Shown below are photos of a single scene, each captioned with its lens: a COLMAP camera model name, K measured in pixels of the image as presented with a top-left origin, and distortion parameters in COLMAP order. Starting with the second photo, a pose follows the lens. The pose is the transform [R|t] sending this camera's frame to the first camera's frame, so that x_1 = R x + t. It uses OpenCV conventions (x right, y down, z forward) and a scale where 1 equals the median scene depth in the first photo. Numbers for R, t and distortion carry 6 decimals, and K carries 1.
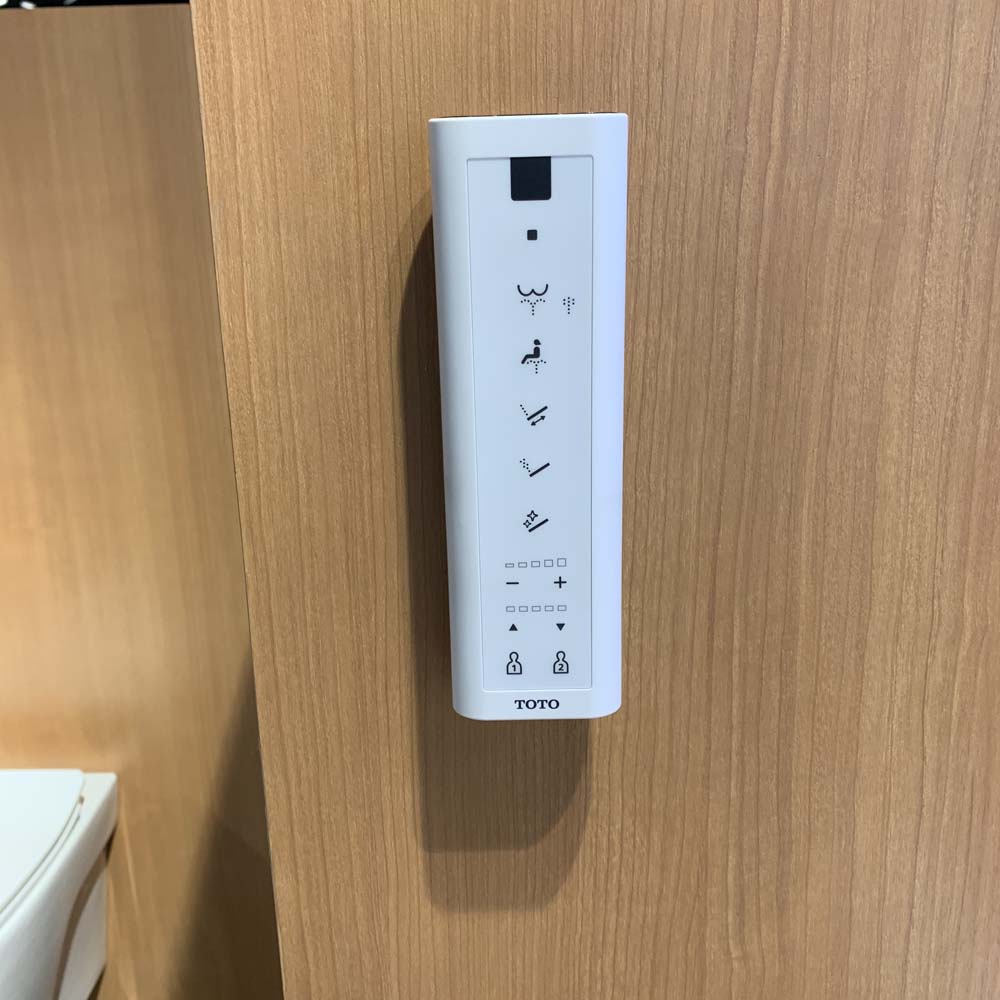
lens RADIAL K [[1030.7, 0, 499.5], [0, 1030.7, 505.2], [0, 0, 1]] dist [0.125481, -0.301451]
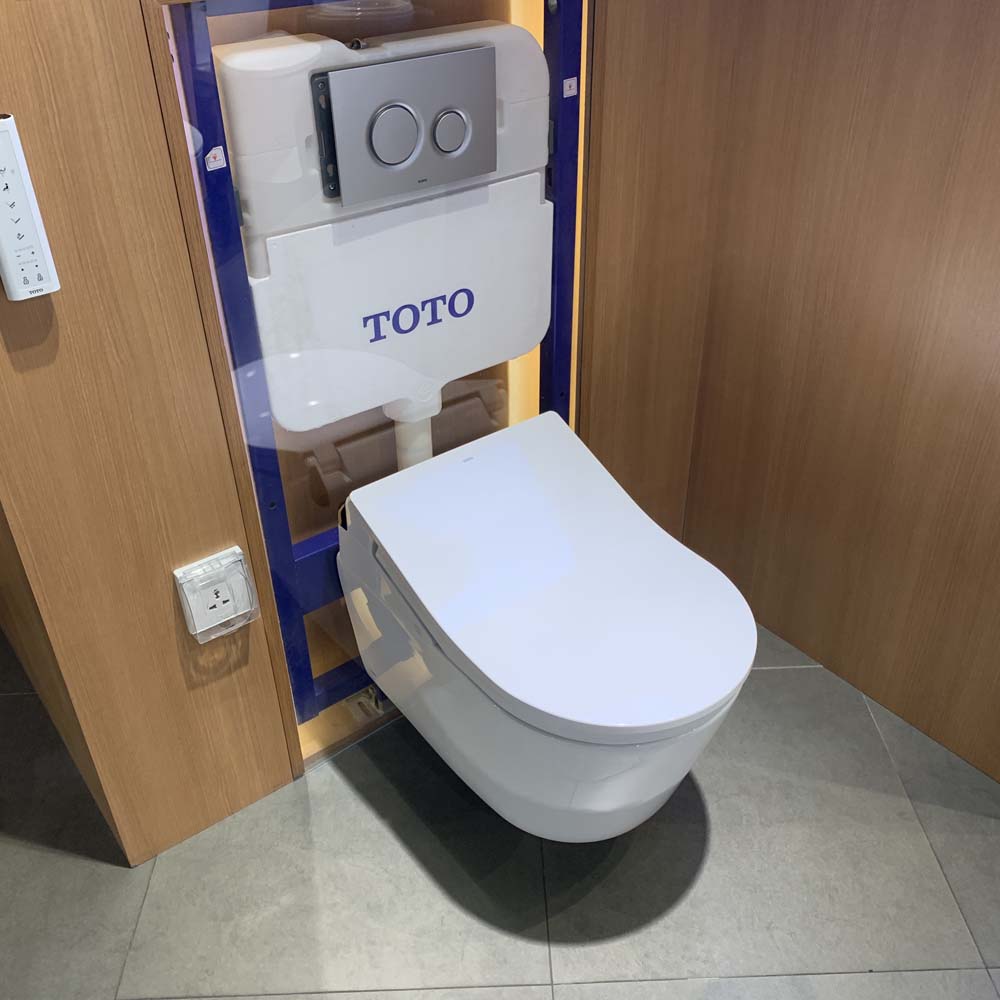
lens RADIAL K [[1019.0, 0, 497.1], [0, 1019.0, 494.3], [0, 0, 1]] dist [-0.000225, -0.015049]
pose [[0.794450, -0.336290, 0.505725, -0.645596], [0.172339, 0.923303, 0.343236, -0.073476], [-0.582365, -0.185528, 0.791474, -2.525440]]
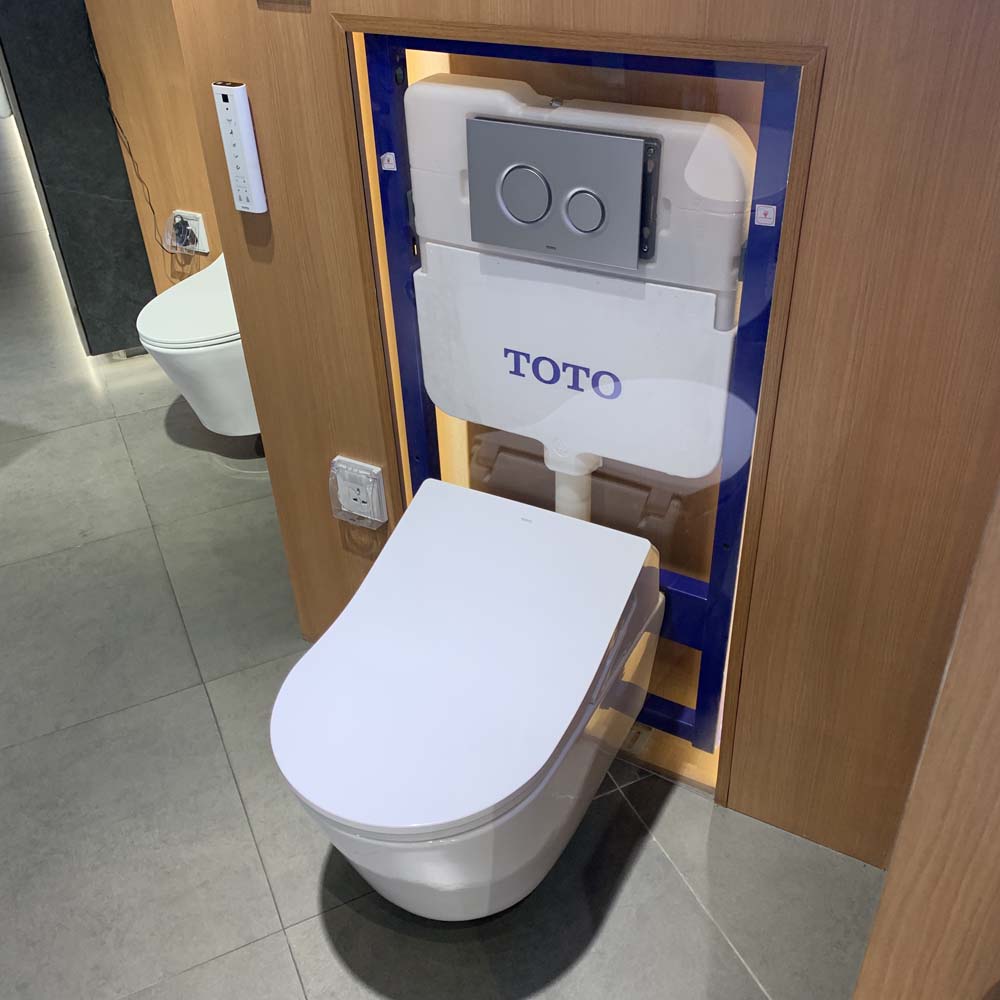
lens RADIAL K [[1022.3, 0, 516.0], [0, 1022.3, 507.1], [0, 0, 1]] dist [0.014178, -0.030763]
pose [[0.878894, 0.268303, -0.394409, 3.251529], [-0.120891, 0.925113, 0.359932, -0.369190], [0.461444, -0.268662, 0.845512, -2.694272]]
